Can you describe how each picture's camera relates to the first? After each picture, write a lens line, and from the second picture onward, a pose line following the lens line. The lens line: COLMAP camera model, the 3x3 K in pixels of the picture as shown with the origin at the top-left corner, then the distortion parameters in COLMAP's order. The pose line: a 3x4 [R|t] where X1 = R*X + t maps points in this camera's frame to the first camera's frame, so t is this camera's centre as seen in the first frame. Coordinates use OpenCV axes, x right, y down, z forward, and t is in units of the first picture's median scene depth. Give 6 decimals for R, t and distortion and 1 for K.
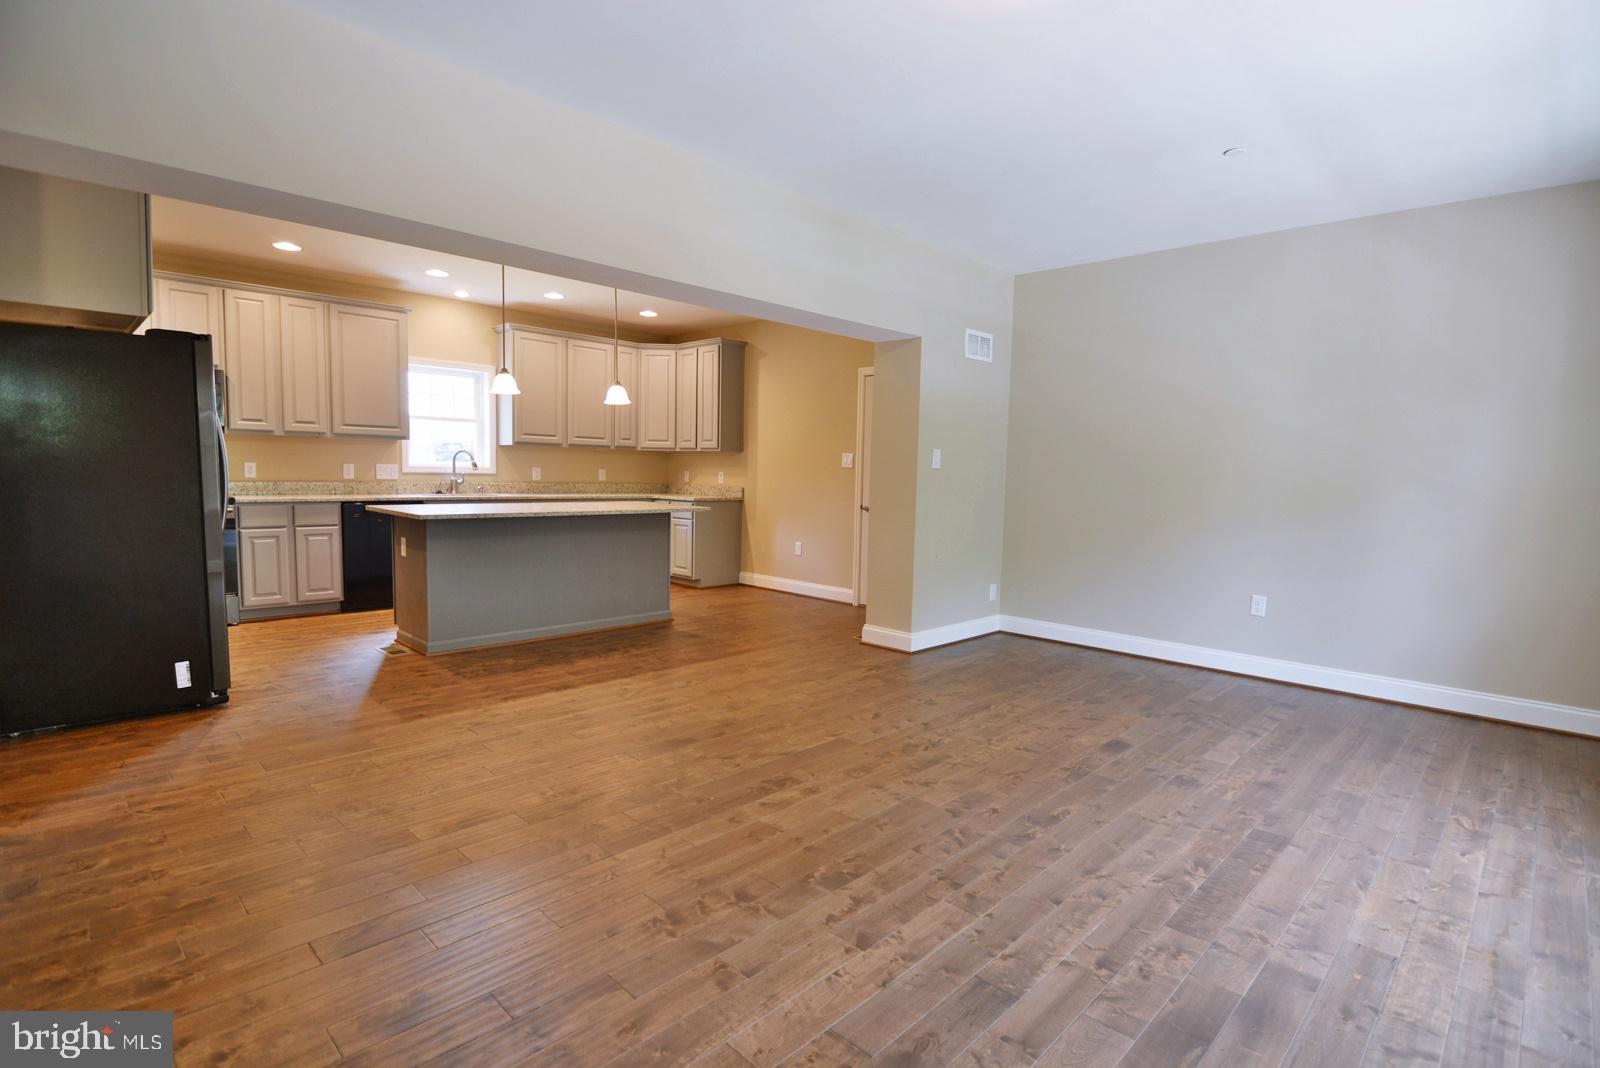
lens RADIAL K [[777.4, 0, 801.2], [0, 777.4, 545.2], [0, 0, 1]] dist [-0.009589, -0.007826]
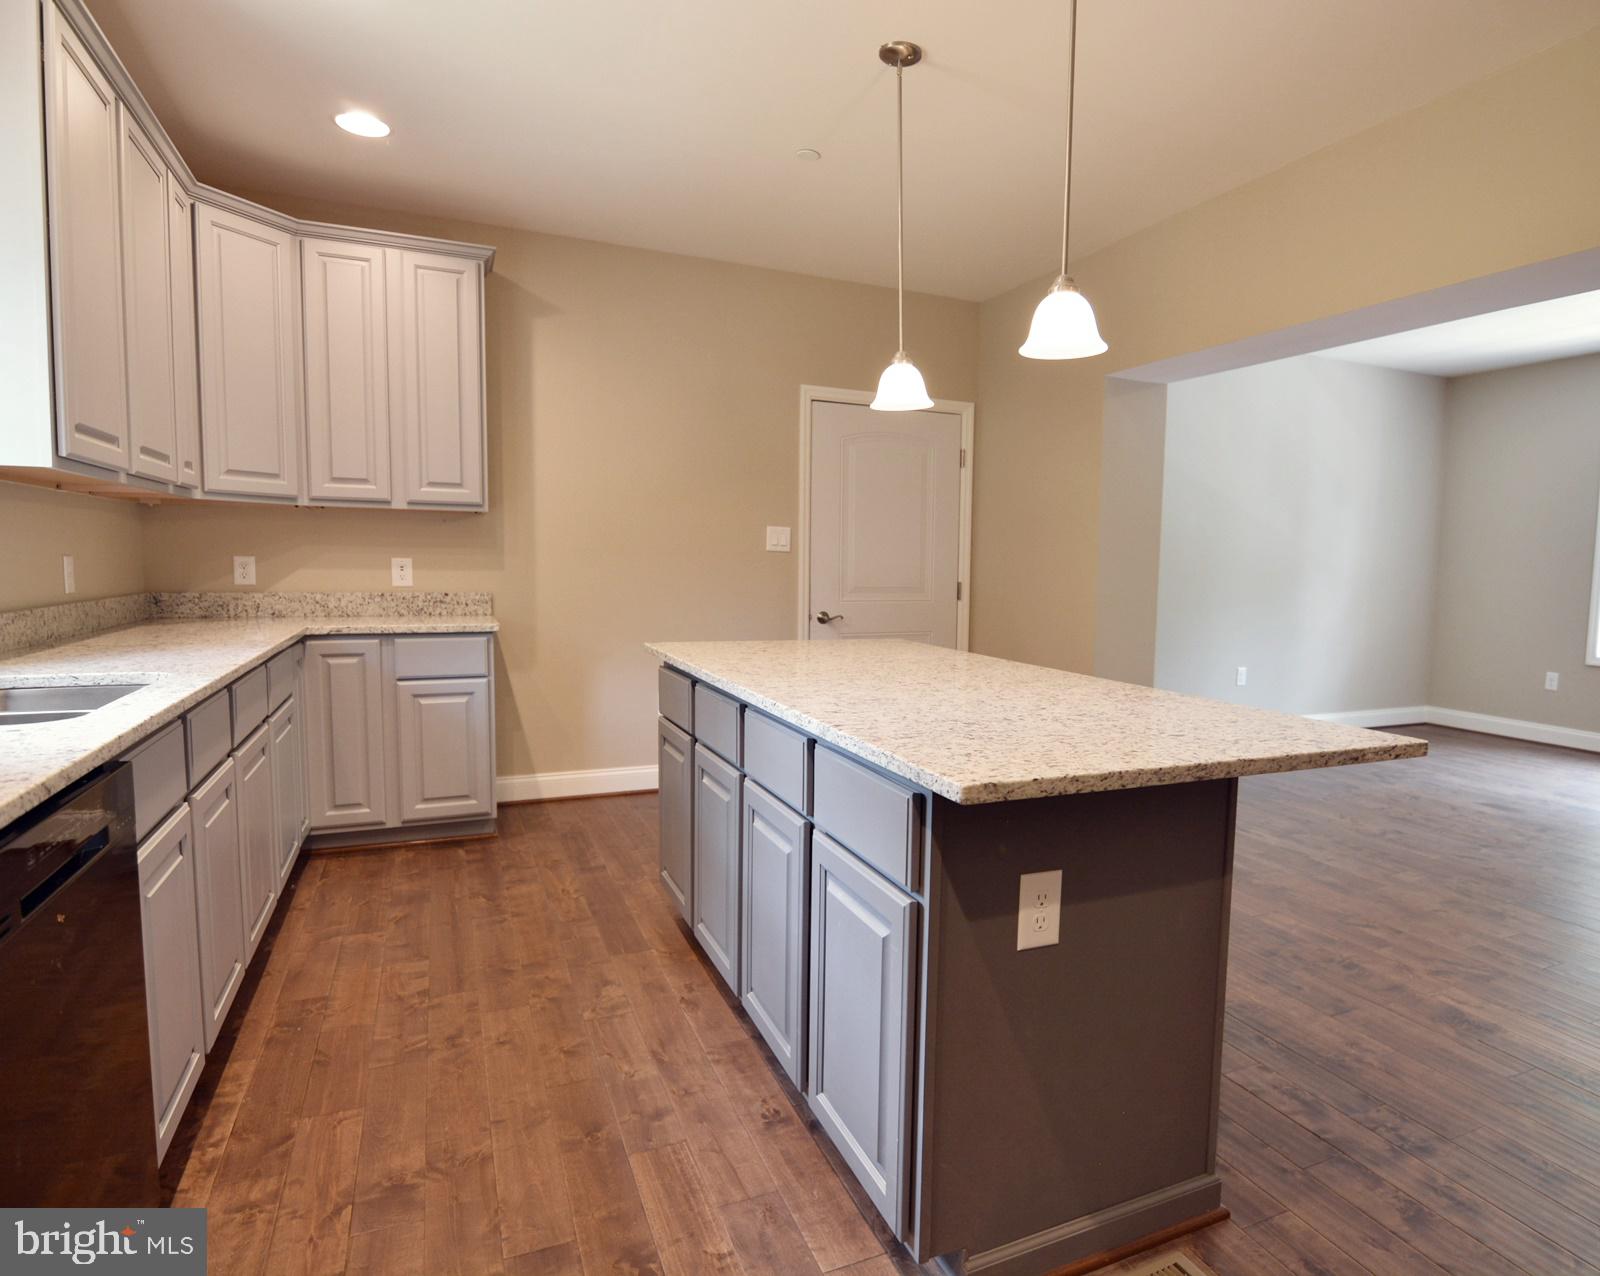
lens RADIAL K [[936.0, 0, 887.2], [0, 936.0, 640.3], [0, 0, 1]] dist [-0.011339, -0.003094]
pose [[0.339406, -0.096398, 0.935688, -0.966483], [0.078522, 0.994167, 0.073940, -0.130965], [-0.937357, 0.048376, 0.344995, 1.134494]]
